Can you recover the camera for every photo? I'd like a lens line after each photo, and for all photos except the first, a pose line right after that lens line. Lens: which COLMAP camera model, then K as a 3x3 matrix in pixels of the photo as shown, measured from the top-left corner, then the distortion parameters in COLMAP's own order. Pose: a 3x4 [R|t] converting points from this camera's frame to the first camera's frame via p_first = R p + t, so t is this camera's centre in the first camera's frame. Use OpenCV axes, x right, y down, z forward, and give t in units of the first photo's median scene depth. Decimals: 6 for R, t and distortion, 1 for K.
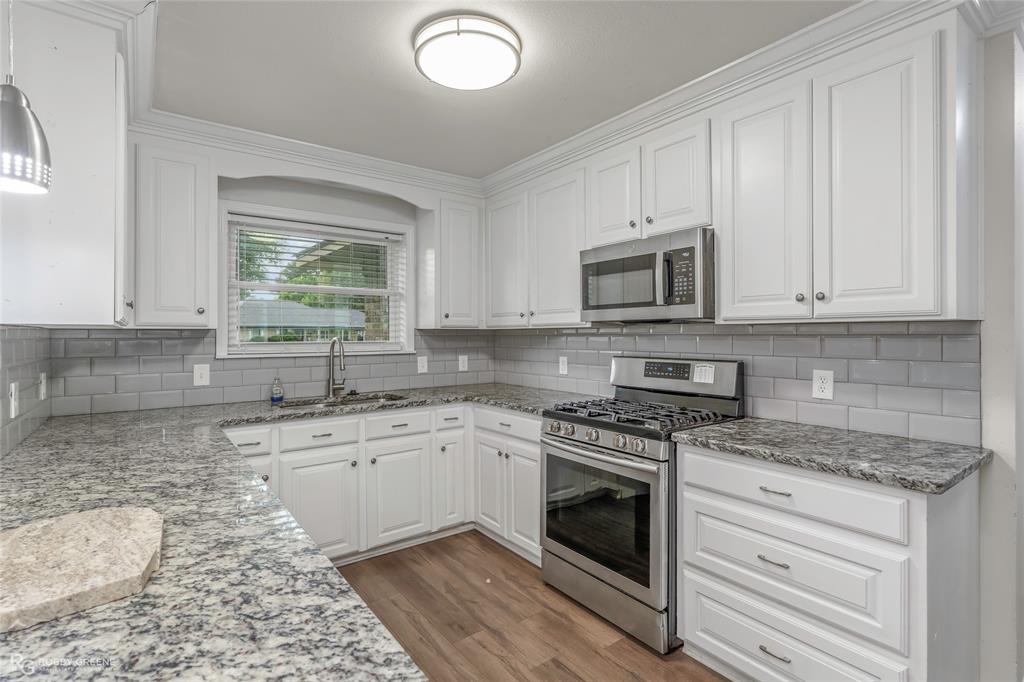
lens RADIAL K [[485.2, 0, 511.1], [0, 485.2, 331.6], [0, 0, 1]] dist [-0.003200, -0.000388]
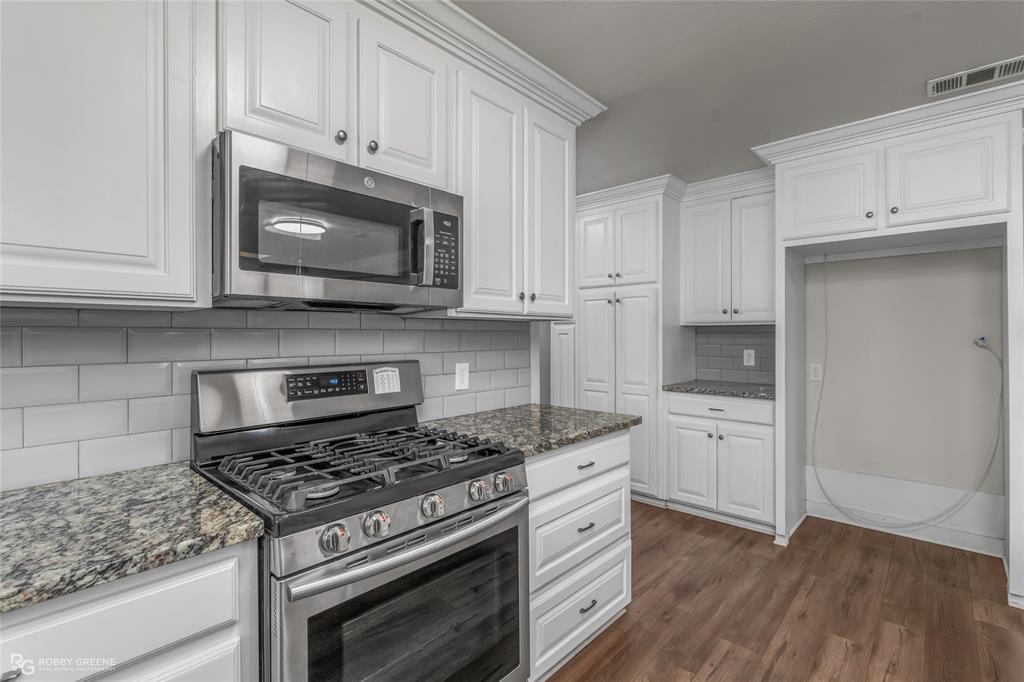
lens RADIAL K [[458.4, 0, 511.3], [0, 458.4, 336.4], [0, 0, 1]] dist [-0.000214, 0.000320]
pose [[-0.169234, 0.002483, 0.985573, -0.371267], [0.001021, 0.999997, -0.002344, 0.021721], [-0.985575, 0.000610, -0.169236, 1.019732]]
